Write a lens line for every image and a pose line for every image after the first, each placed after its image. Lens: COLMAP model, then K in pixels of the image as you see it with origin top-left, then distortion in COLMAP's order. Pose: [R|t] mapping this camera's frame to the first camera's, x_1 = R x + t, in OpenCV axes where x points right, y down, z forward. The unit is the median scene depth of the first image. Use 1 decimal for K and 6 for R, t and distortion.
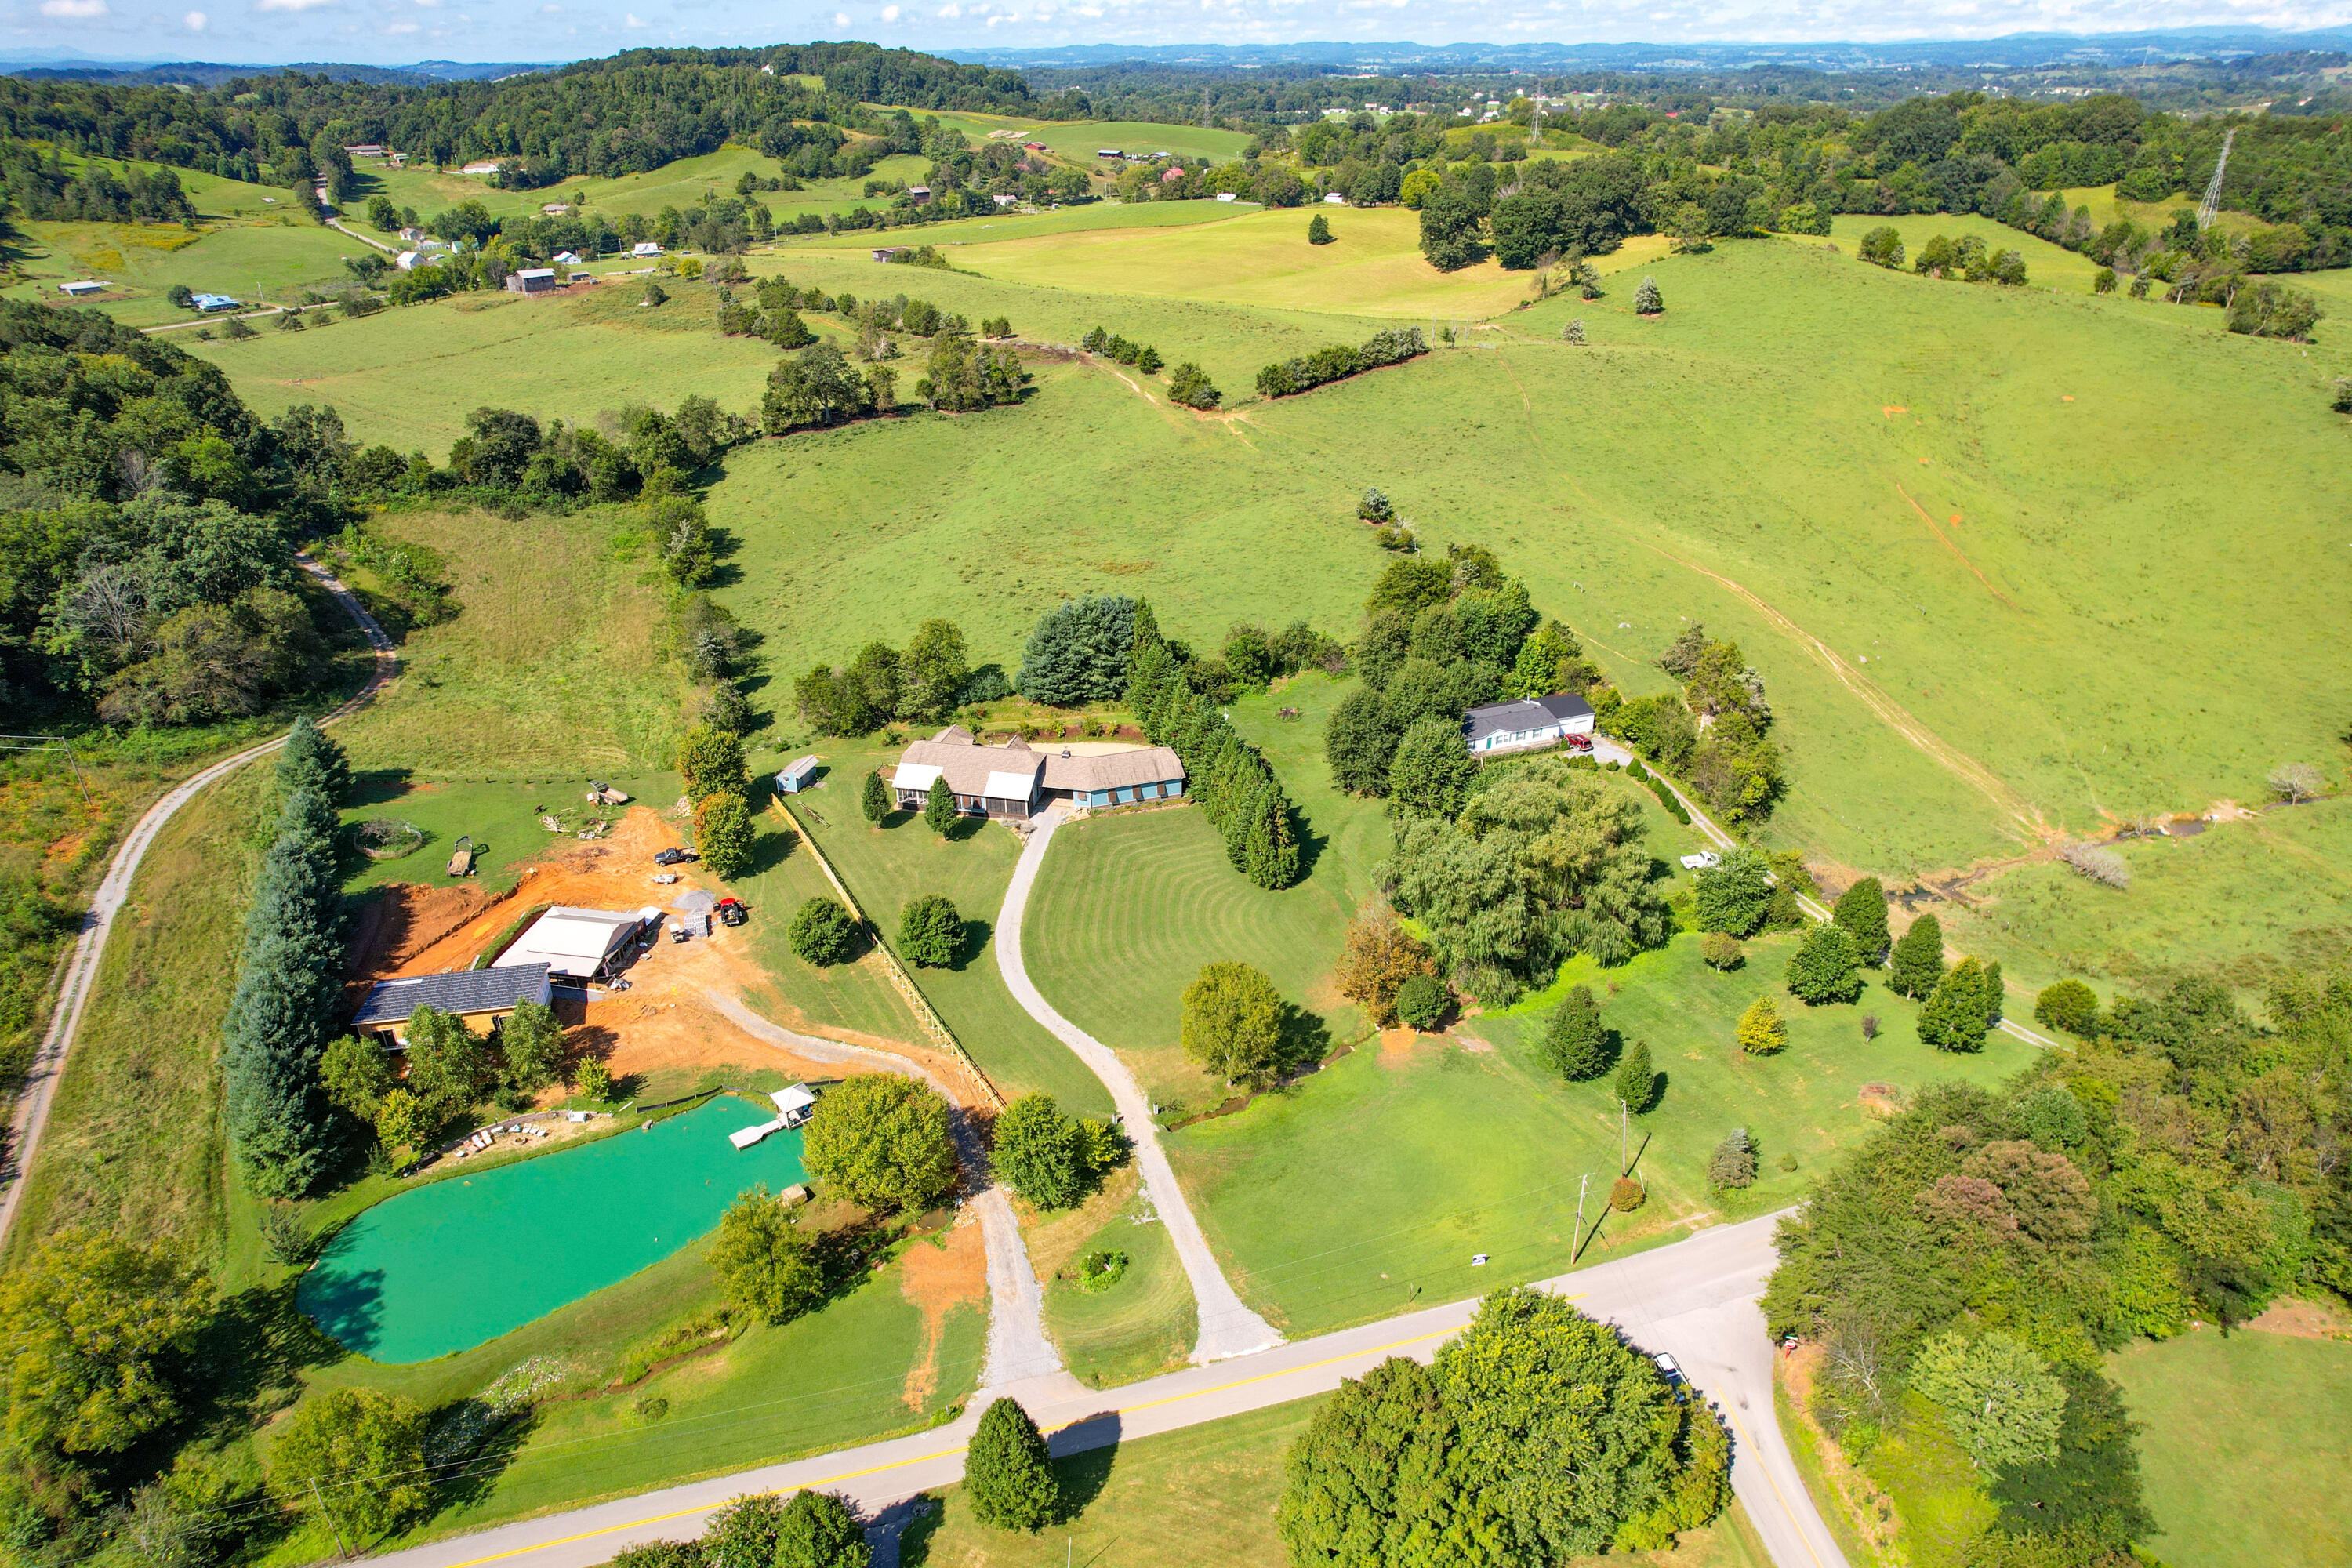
lens RADIAL K [[1505.2, 0, 1177.9], [0, 1505.2, 800.3], [0, 0, 1]] dist [-0.082046, 0.073264]
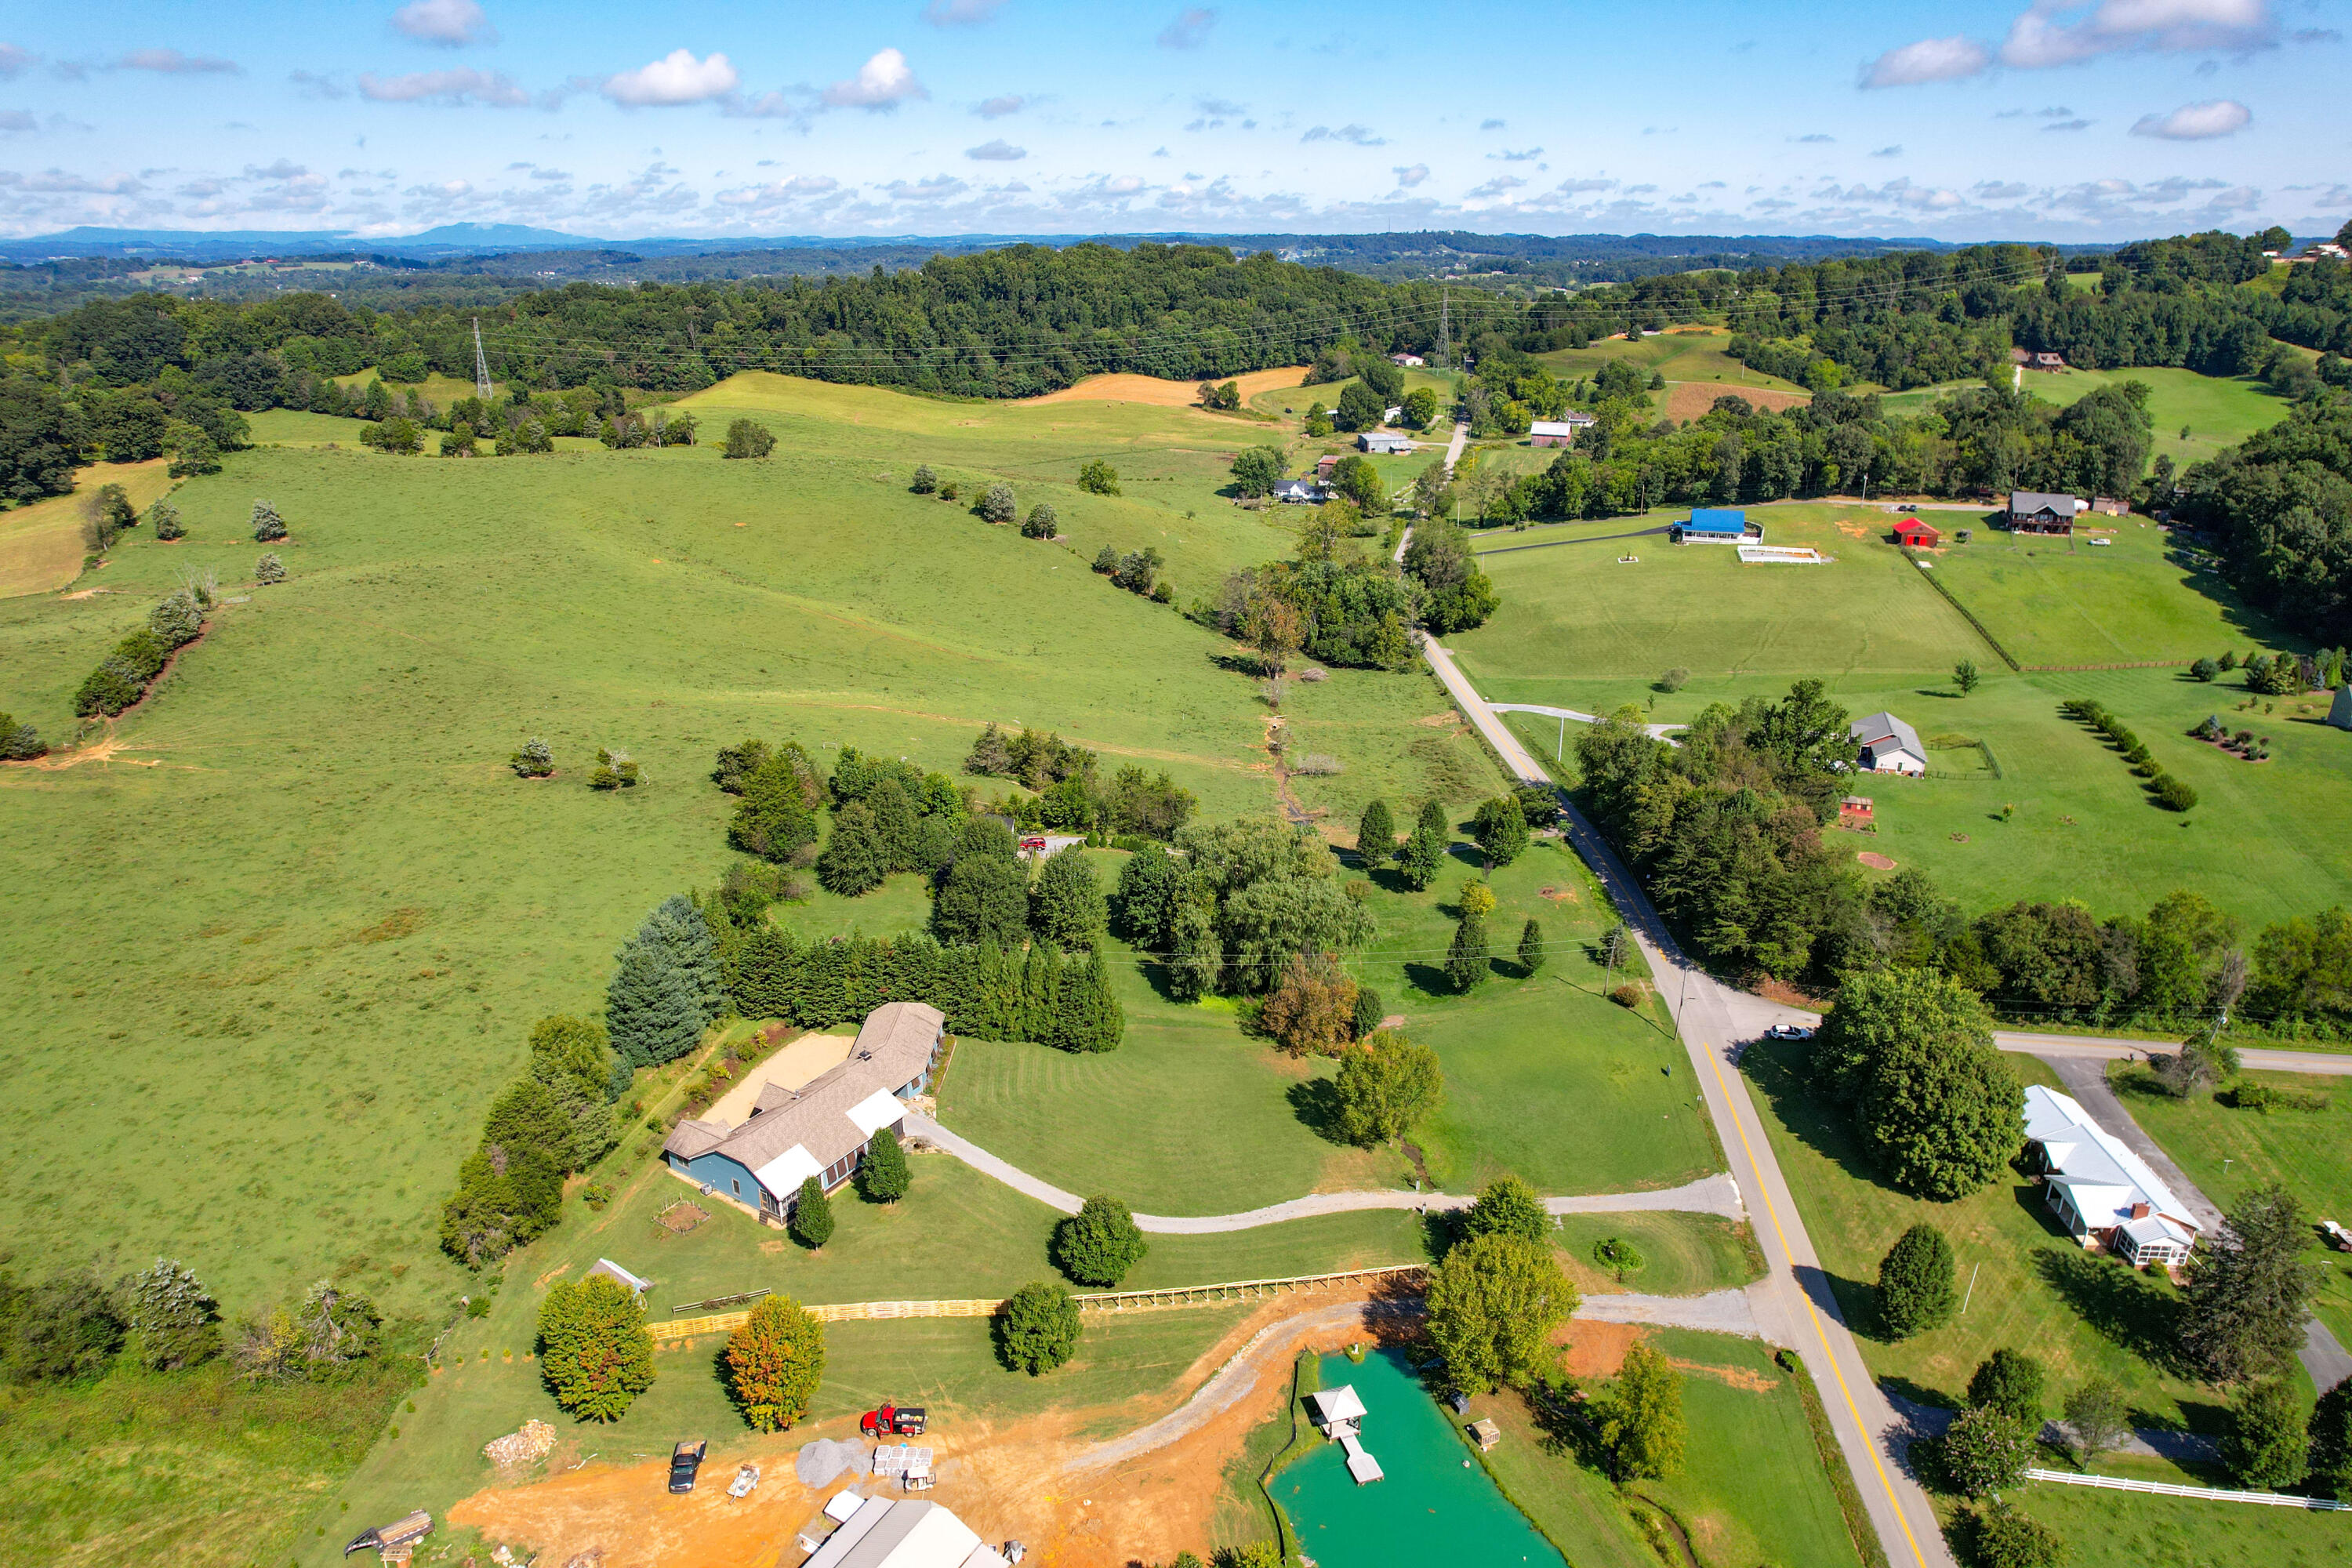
lens RADIAL K [[1505.2, 0, 1179.4], [0, 1505.2, 795.3], [0, 0, 1]] dist [-0.082046, 0.073264]
pose [[0.332616, -0.325148, 0.885238, -0.688737], [0.428014, 0.888486, 0.165521, -0.217068], [-0.840340, 0.323839, 0.434692, 0.435774]]
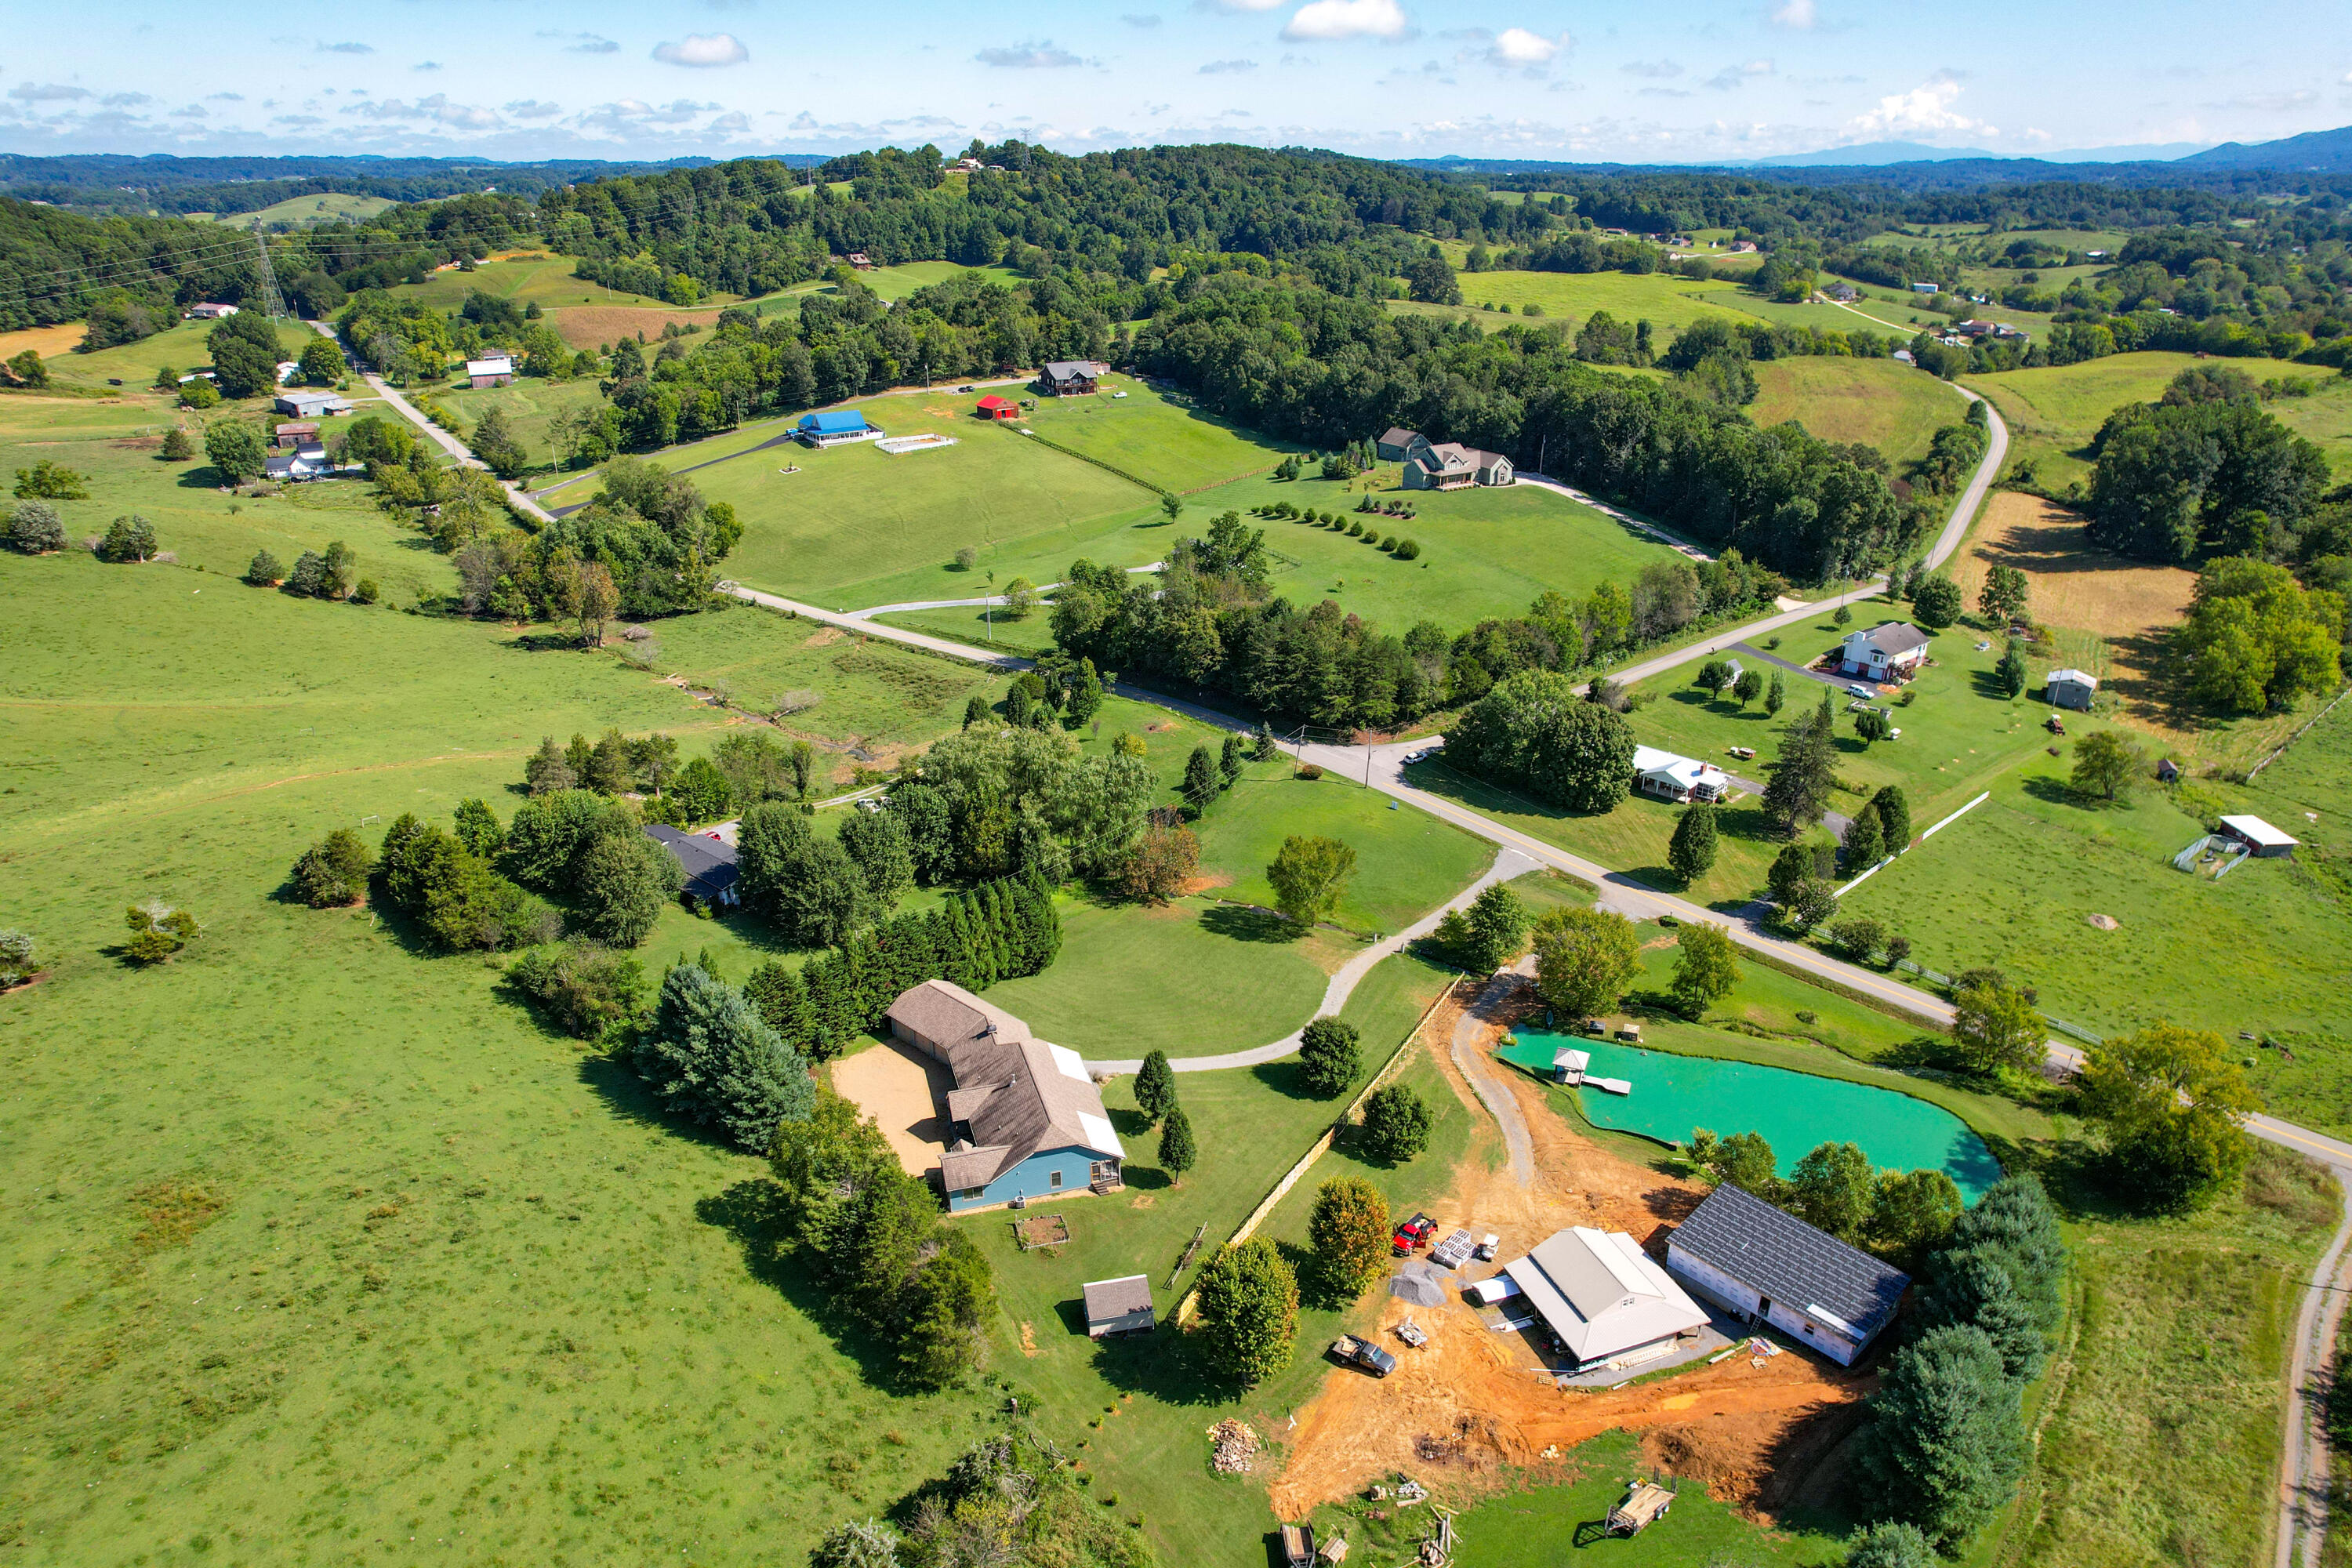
lens RADIAL K [[1505.2, 0, 1177.6], [0, 1505.2, 792.9], [0, 0, 1]] dist [-0.082046, 0.073264]
pose [[-0.498461, -0.335719, 0.799268, -0.694294], [0.396153, 0.731866, 0.554468, -0.507614], [-0.771103, 0.593013, -0.231811, 1.010358]]
